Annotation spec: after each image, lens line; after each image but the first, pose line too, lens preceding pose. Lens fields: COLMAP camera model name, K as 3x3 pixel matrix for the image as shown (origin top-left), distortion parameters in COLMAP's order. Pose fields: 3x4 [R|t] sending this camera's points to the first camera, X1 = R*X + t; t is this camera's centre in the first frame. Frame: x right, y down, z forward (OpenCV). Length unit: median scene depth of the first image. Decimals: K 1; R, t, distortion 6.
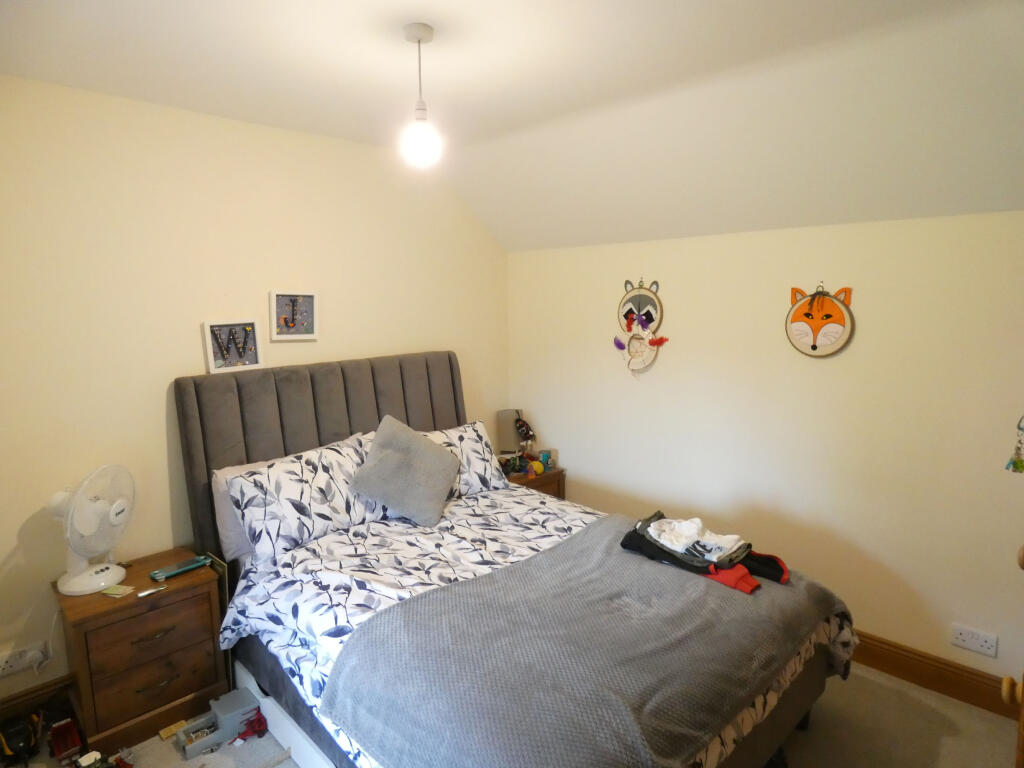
lens RADIAL K [[599.5, 0, 516.6], [0, 599.5, 362.1], [0, 0, 1]] dist [-0.041068, -0.000252]
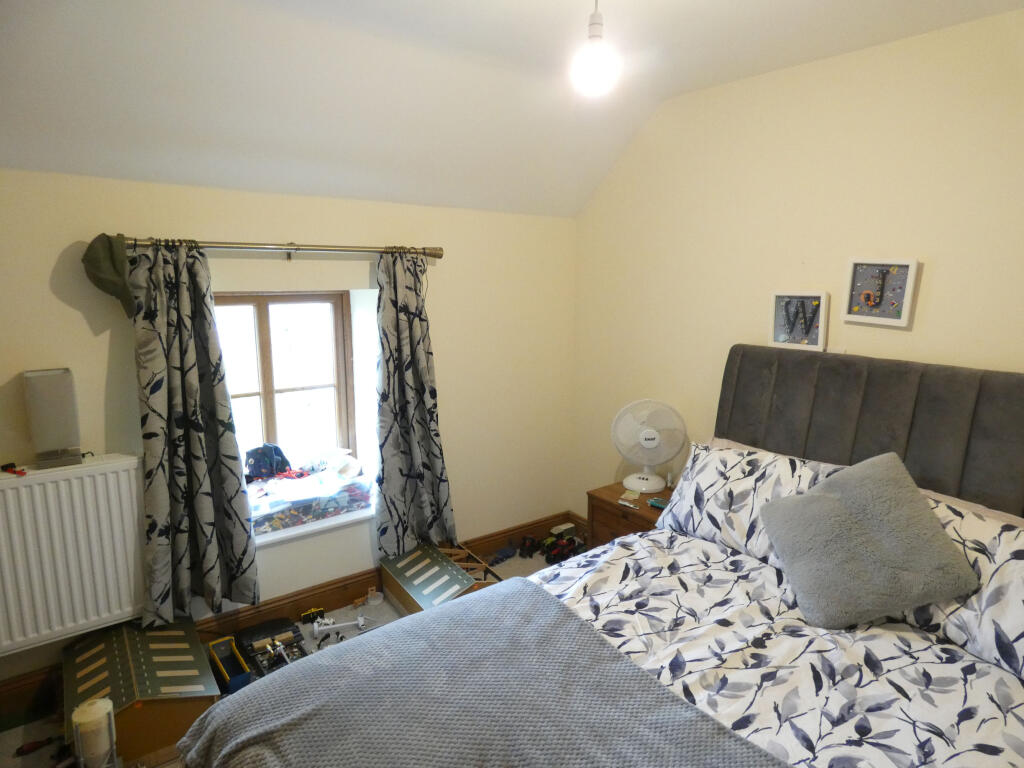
lens RADIAL K [[599.5, 0, 516.6], [0, 599.5, 362.1], [0, 0, 1]] dist [-0.041068, -0.000252]
pose [[-0.118488, 0.160854, -0.979840, 0.512092], [-0.120755, 0.977133, 0.175012, -0.080184], [0.985586, 0.139057, -0.096355, 0.763624]]
